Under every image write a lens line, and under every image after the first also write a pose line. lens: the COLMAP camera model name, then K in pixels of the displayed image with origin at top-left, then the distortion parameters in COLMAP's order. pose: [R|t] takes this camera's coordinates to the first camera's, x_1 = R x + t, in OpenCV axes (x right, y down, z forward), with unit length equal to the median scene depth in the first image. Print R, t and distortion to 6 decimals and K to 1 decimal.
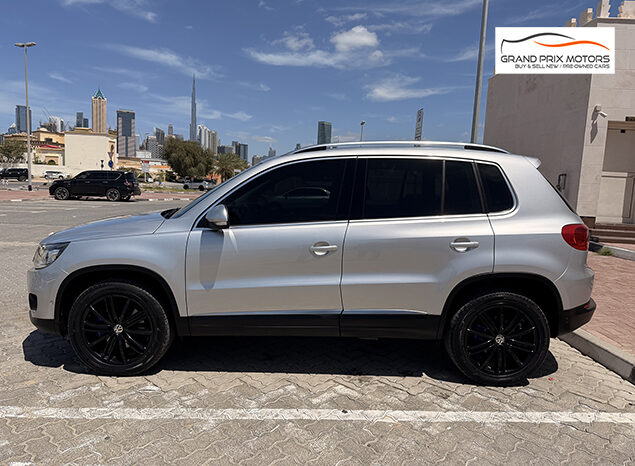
lens RADIAL K [[443.4, 0, 314.1], [0, 443.4, 236.0], [0, 0, 1]] dist [0.003768, -0.008321]
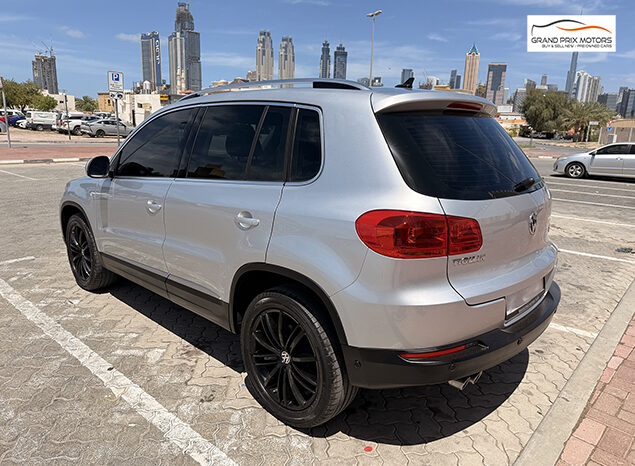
lens RADIAL K [[443.4, 0, 314.1], [0, 443.4, 236.0], [0, 0, 1]] dist [0.003768, -0.008321]
pose [[0.728952, 0.149198, -0.668109, 0.915860], [-0.083470, 0.988050, 0.129574, -0.062529], [0.679457, -0.038686, 0.732694, 0.521978]]
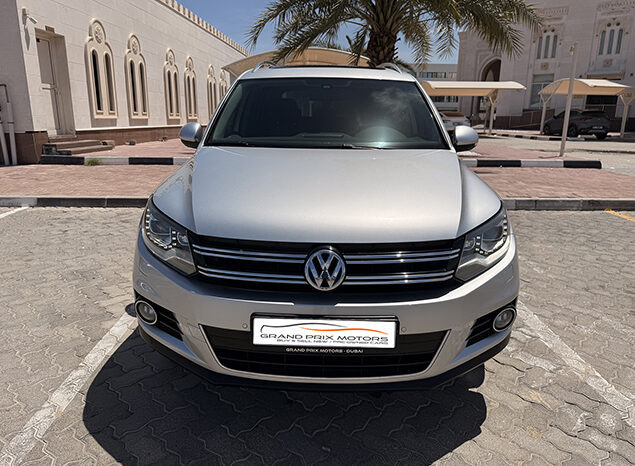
lens RADIAL K [[443.4, 0, 314.1], [0, 443.4, 236.0], [0, 0, 1]] dist [0.003768, -0.008321]
pose [[0.025008, -0.299177, 0.953870, -1.225218], [0.105544, 0.949626, 0.295079, -0.163382], [-0.994100, 0.093296, 0.055324, 1.261538]]
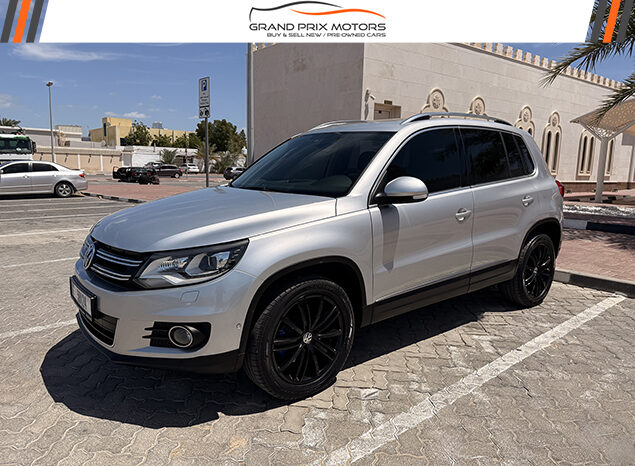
lens RADIAL K [[446.8, 0, 317.5], [0, 446.8, 233.0], [0, 0, 1]] dist [0.005858, -0.004170]
pose [[0.778024, -0.118073, 0.617039, -0.914726], [0.085226, 0.992937, 0.082541, -0.045374], [-0.622427, -0.011631, 0.782592, 0.366187]]
